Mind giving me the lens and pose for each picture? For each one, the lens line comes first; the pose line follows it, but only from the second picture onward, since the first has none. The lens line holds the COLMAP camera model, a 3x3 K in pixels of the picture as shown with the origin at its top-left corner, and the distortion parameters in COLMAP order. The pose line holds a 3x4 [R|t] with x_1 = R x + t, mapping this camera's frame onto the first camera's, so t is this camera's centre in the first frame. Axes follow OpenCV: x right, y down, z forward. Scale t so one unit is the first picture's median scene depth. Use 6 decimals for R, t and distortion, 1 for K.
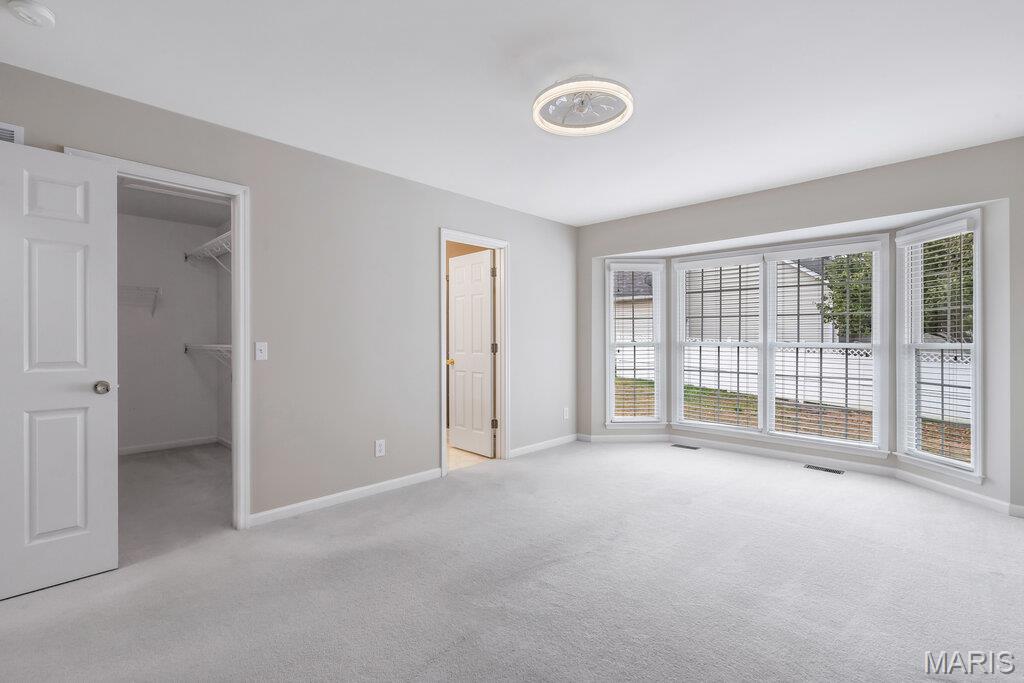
lens RADIAL K [[461.0, 0, 512.0], [0, 461.0, 341.5], [0, 0, 1]] dist [0.000151, -0.000118]
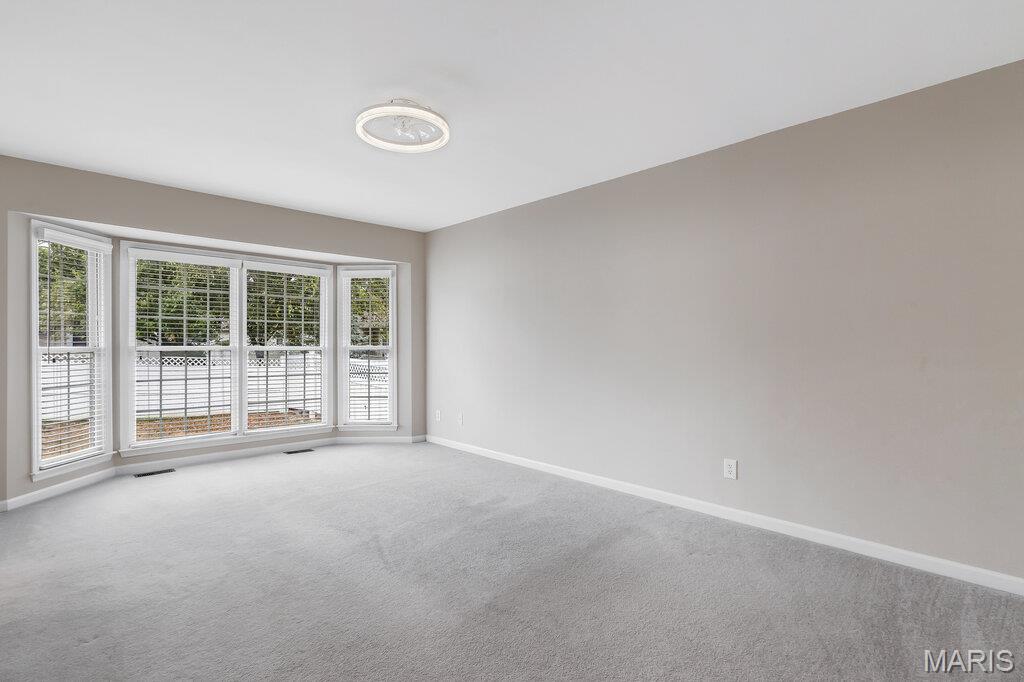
lens RADIAL K [[461.0, 0, 512.0], [0, 461.0, 341.0], [0, 0, 1]] dist [0.000151, -0.000118]
pose [[0.088147, 0.009074, 0.996066, -0.420206], [0.006679, 0.999931, -0.009701, 0.003952], [-0.996085, 0.007508, 0.088080, 0.303860]]
